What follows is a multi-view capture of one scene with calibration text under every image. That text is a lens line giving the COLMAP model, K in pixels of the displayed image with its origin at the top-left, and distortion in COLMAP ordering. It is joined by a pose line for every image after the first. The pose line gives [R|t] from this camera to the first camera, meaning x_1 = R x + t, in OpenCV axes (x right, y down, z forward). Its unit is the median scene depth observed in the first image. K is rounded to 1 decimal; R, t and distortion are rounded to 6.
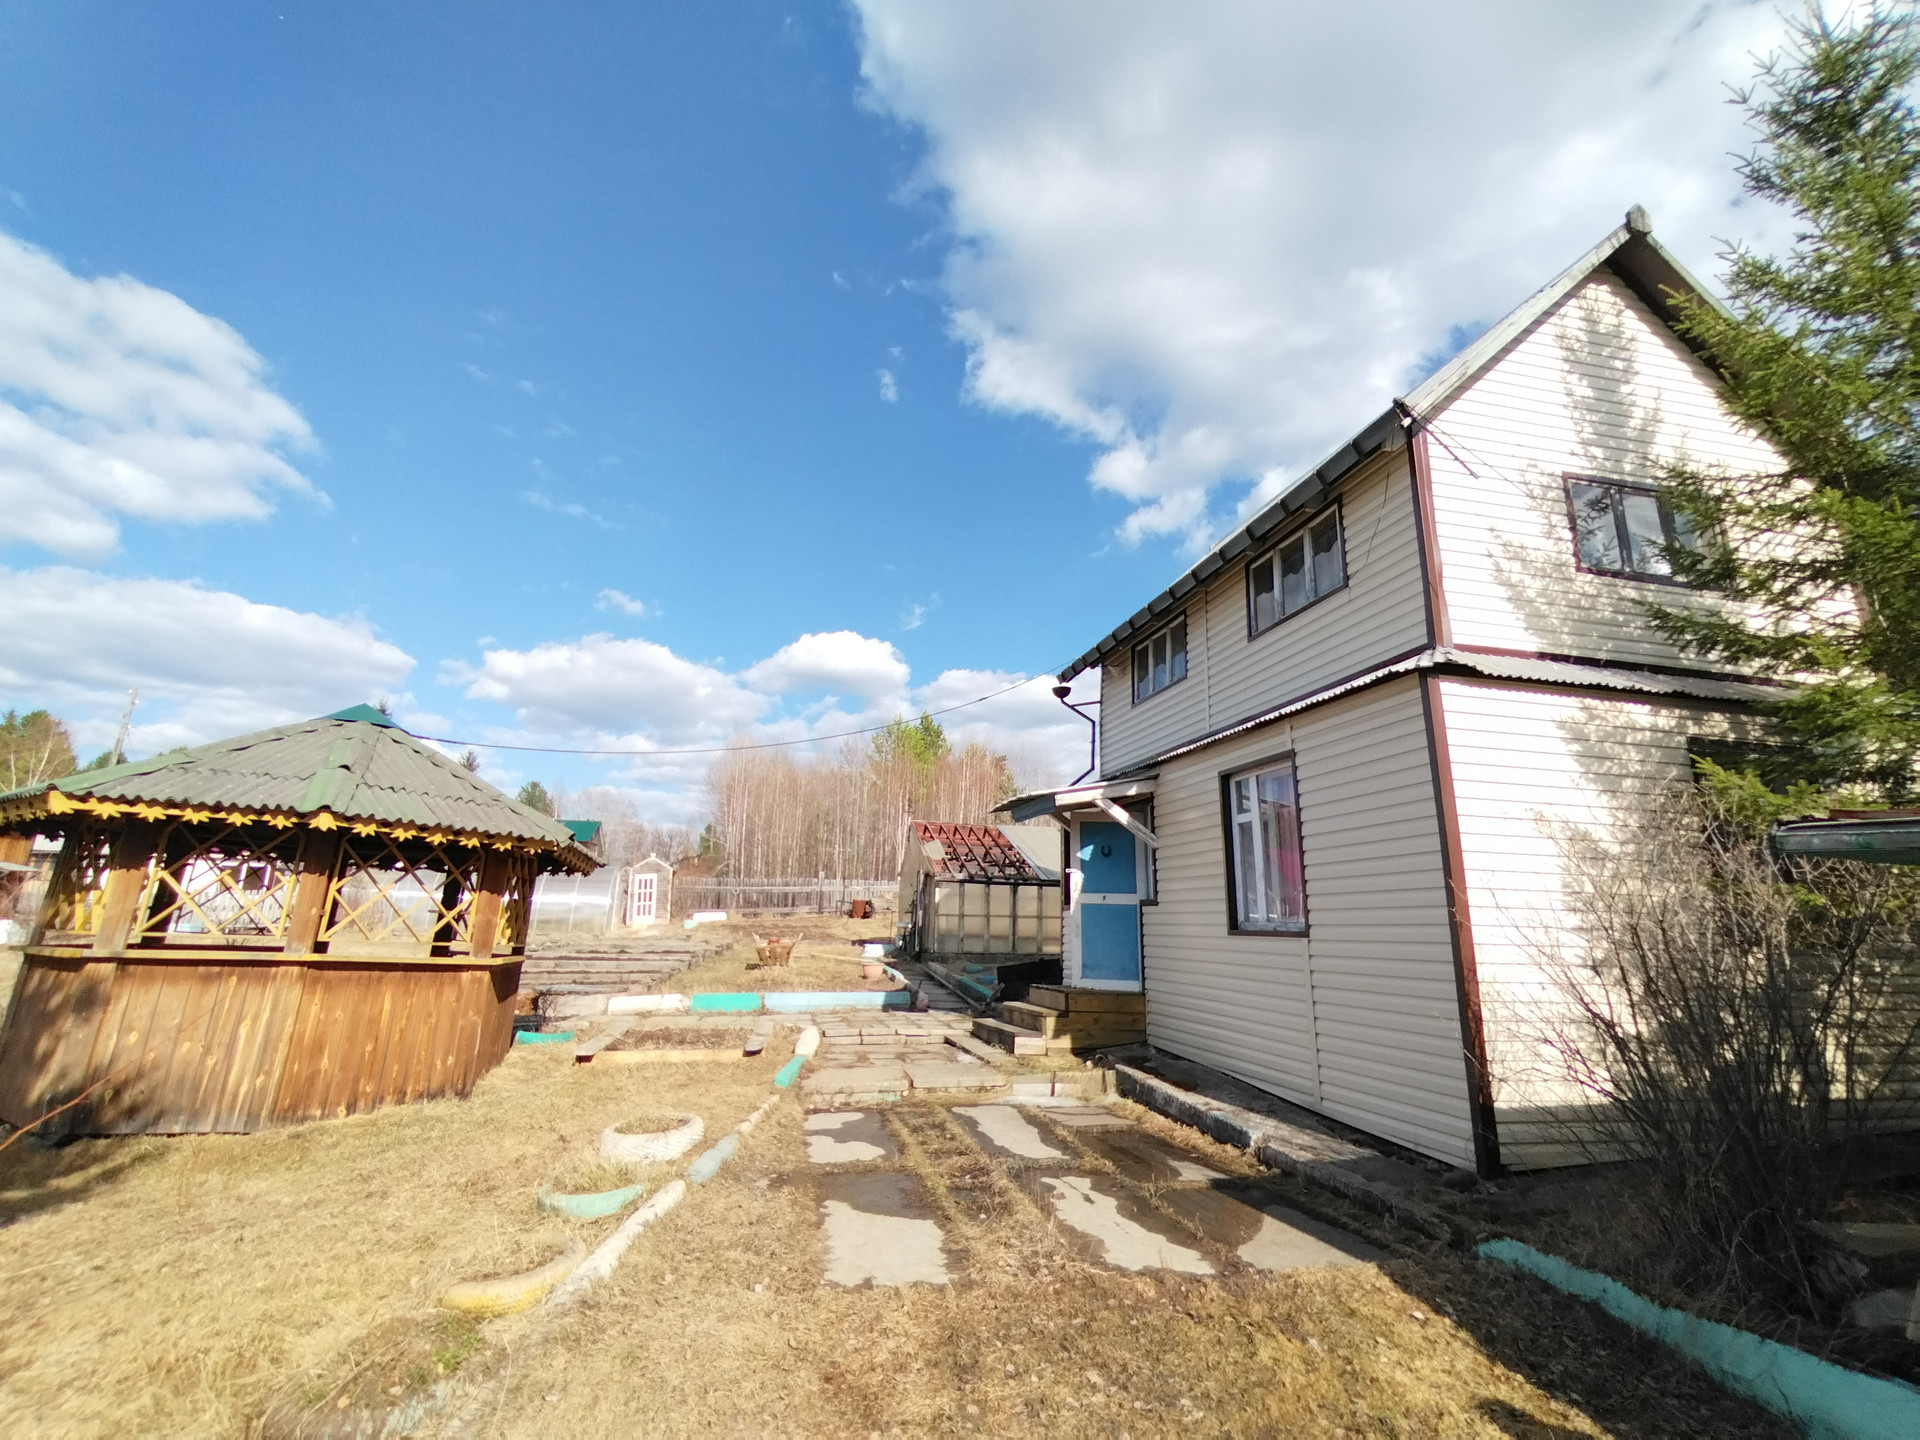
lens RADIAL K [[875.8, 0, 965.4], [0, 875.8, 701.5], [0, 0, 1]] dist [0.003790, -0.002707]
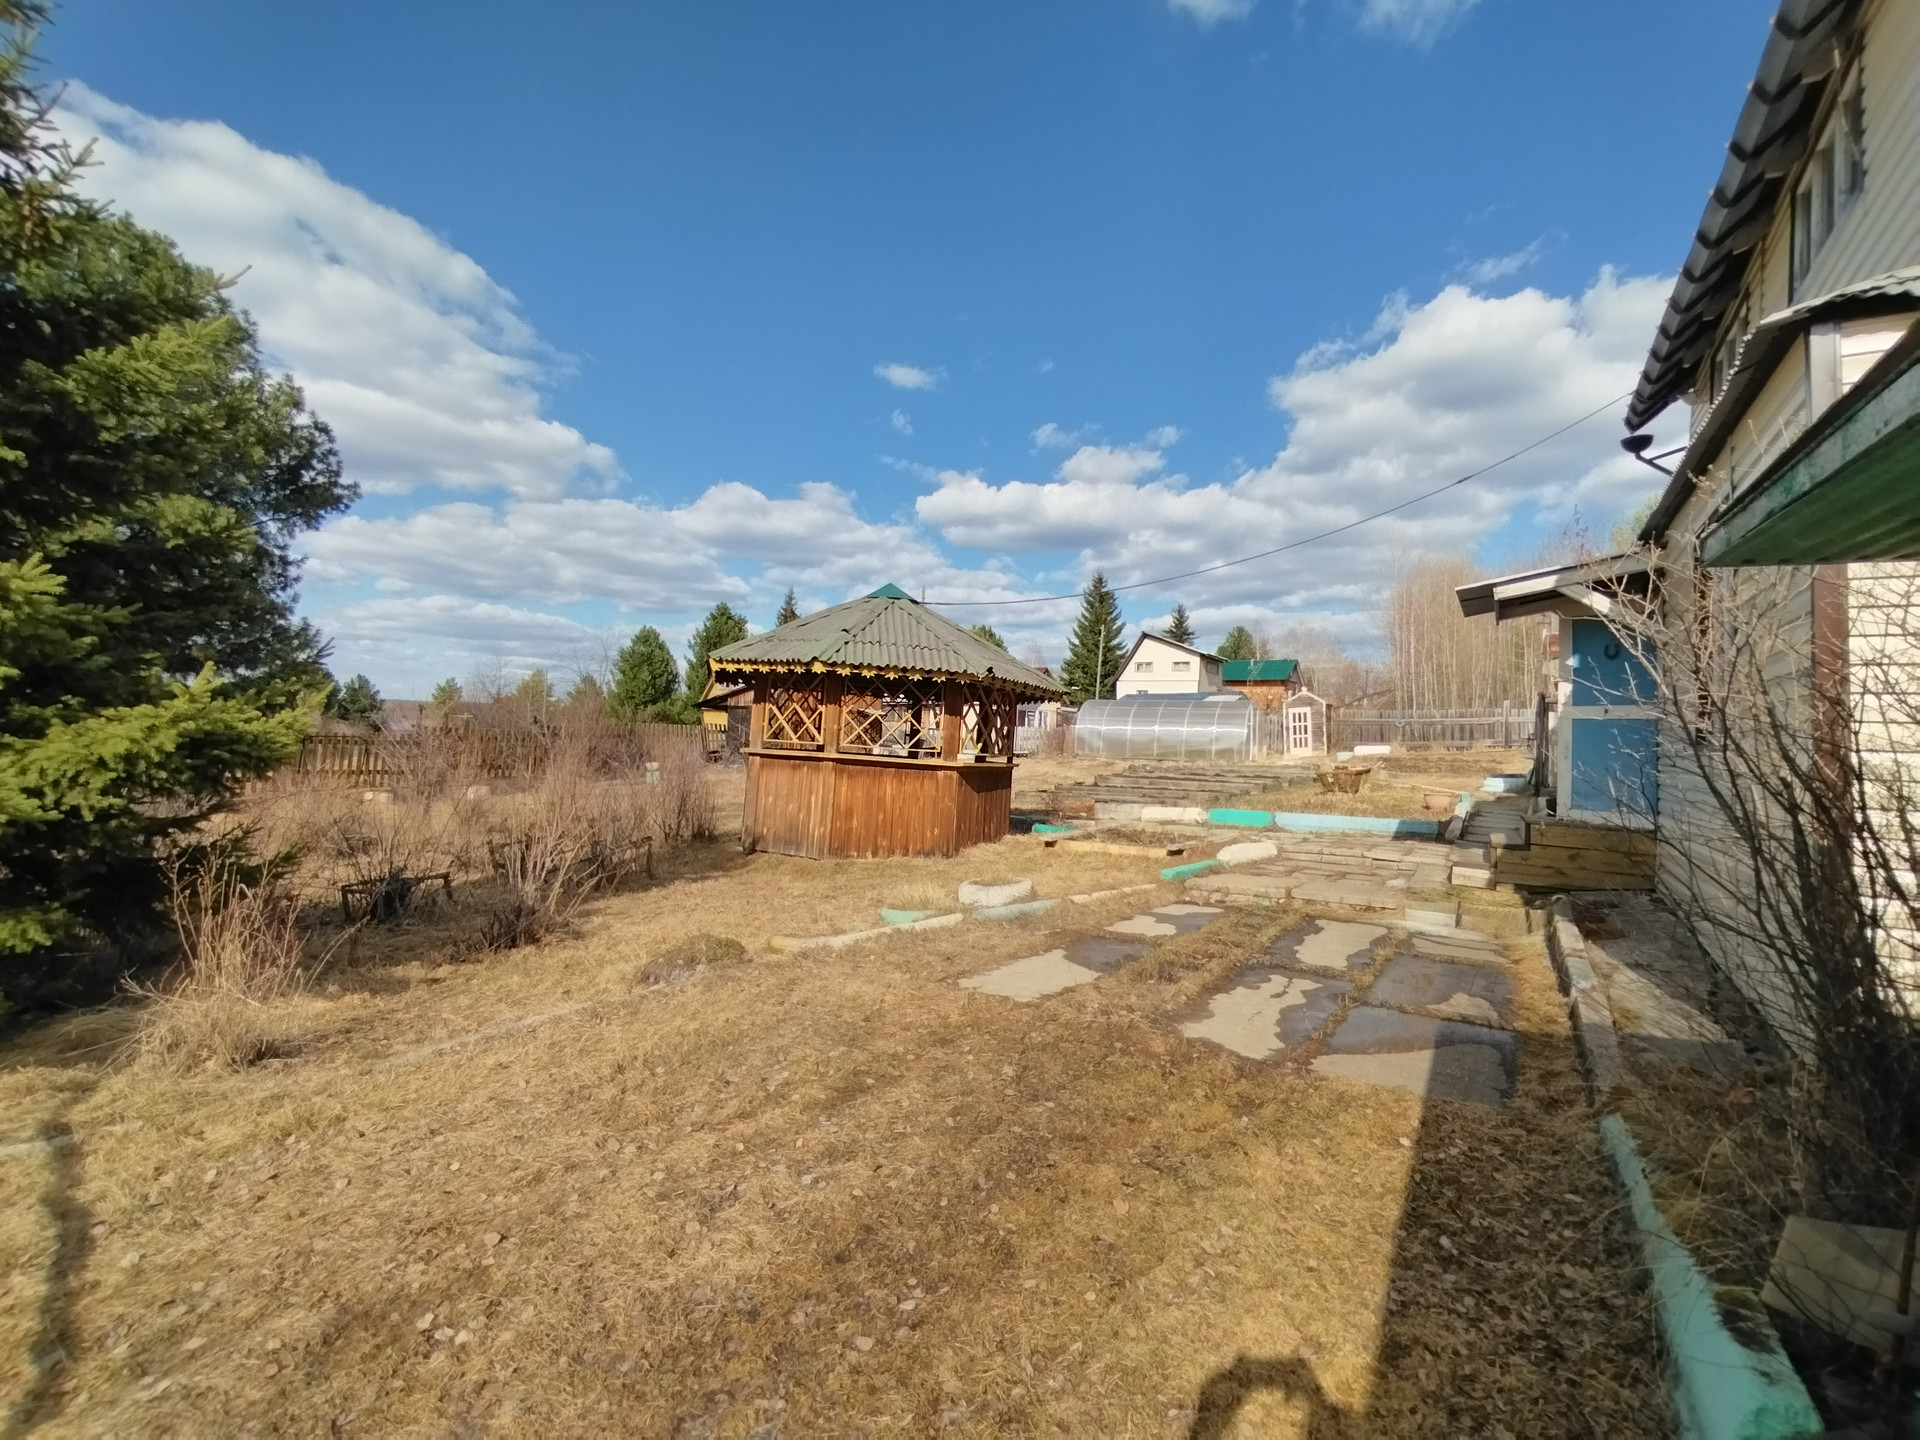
lens RADIAL K [[875.8, 0, 946.1], [0, 875.8, 696.0], [0, 0, 1]] dist [0.003790, -0.002707]
pose [[0.705149, -0.034872, -0.708201, 0.391685], [0.158642, 0.981229, 0.109643, 0.044172], [0.691084, -0.189666, 0.697445, 0.074433]]
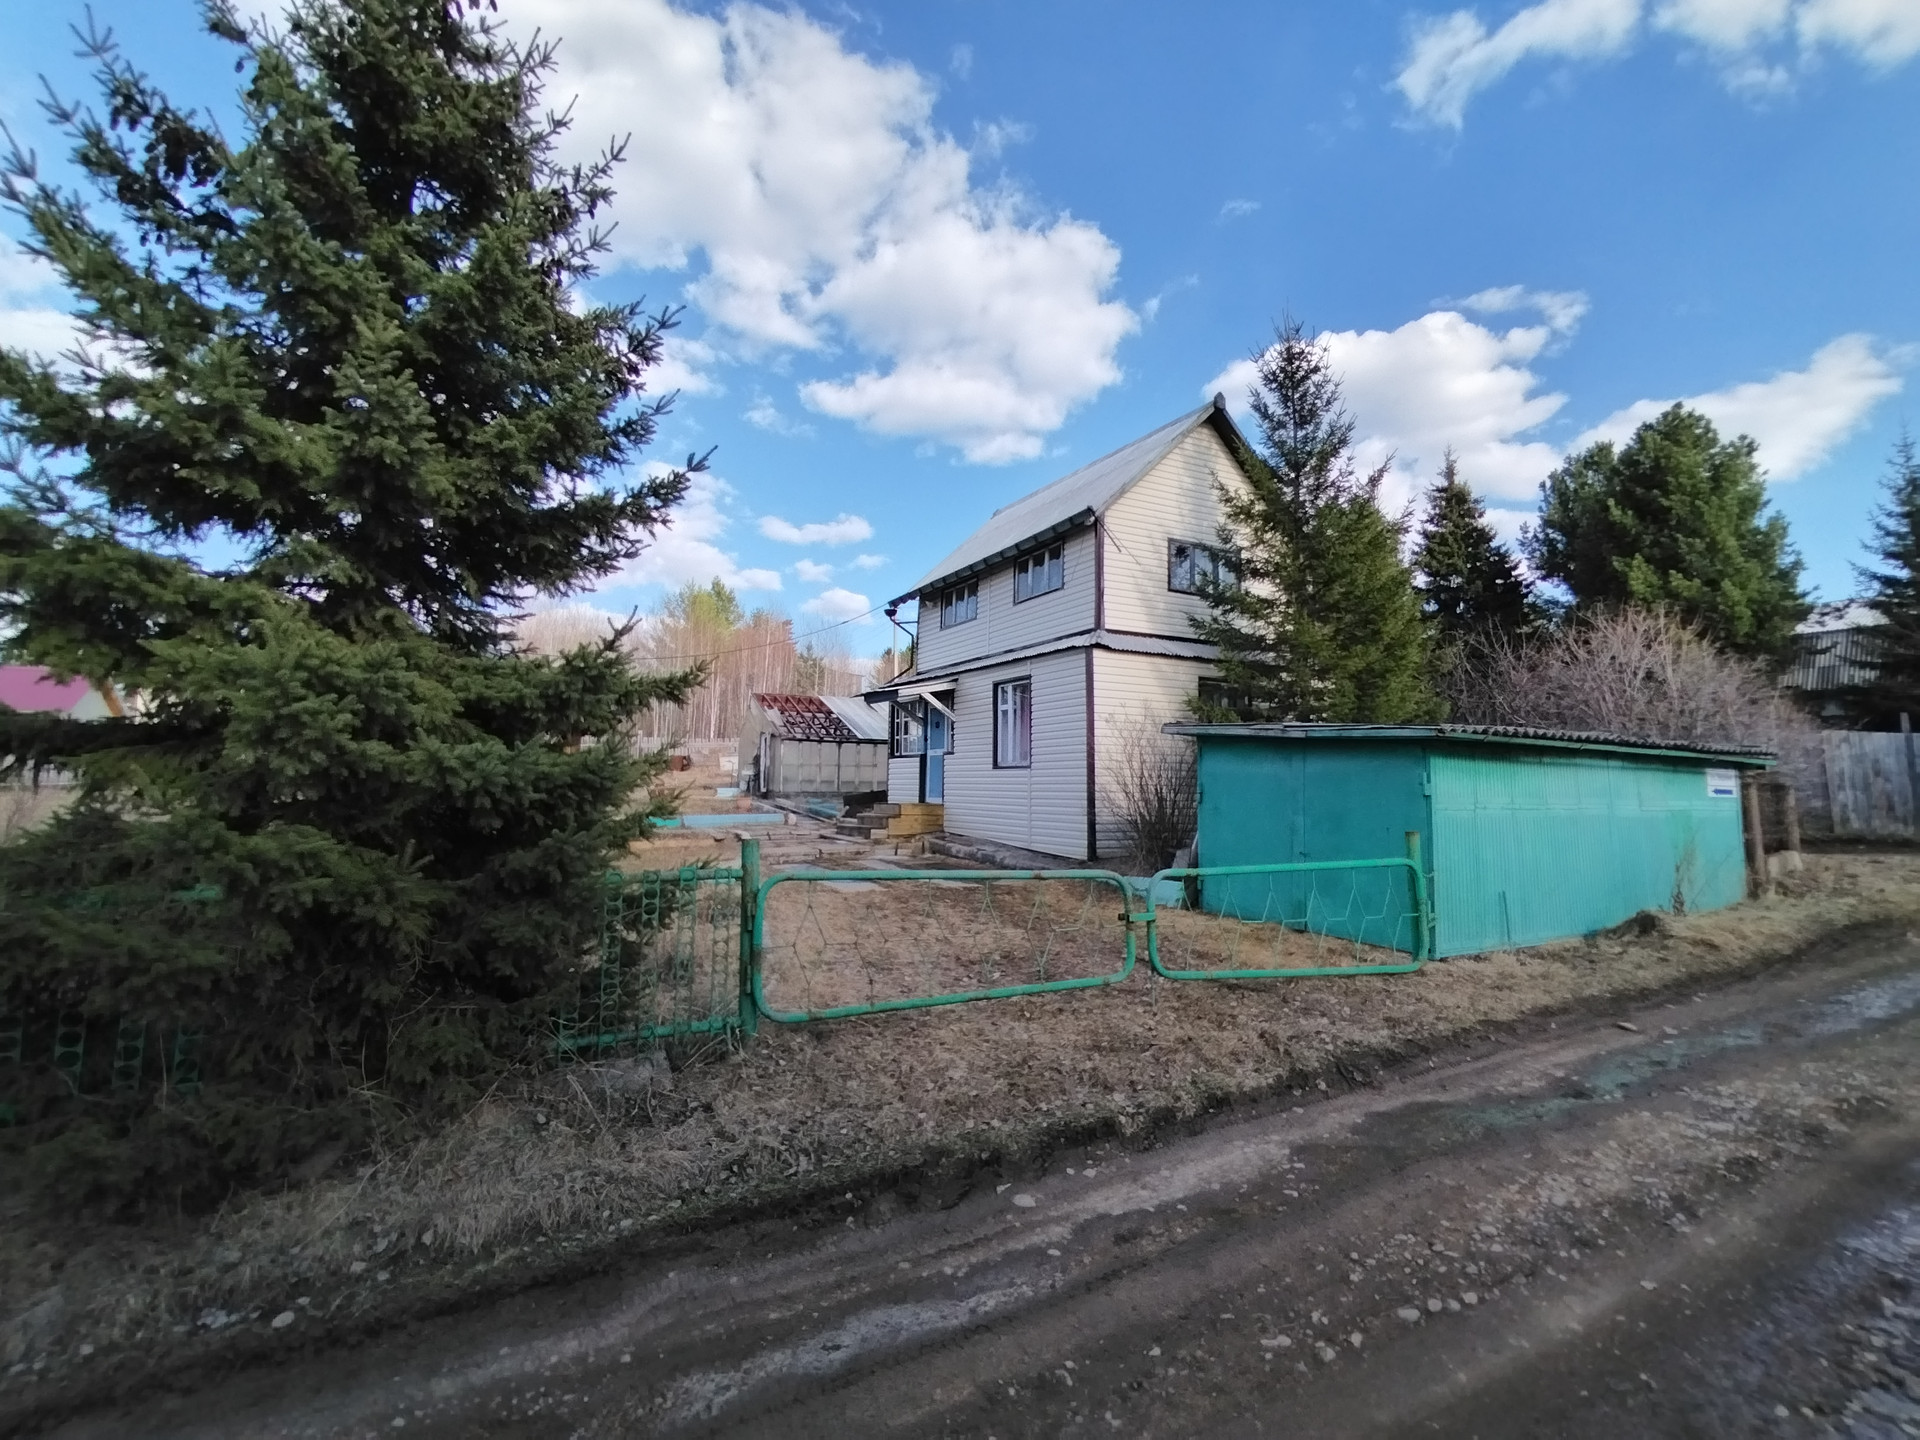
lens RADIAL K [[875.8, 0, 965.8], [0, 875.8, 709.8], [0, 0, 1]] dist [0.003790, -0.002707]
pose [[0.967237, 0.008686, 0.253726, -0.245552], [-0.051420, 0.985403, 0.162289, -0.169330], [-0.248613, -0.170018, 0.953565, -0.794545]]
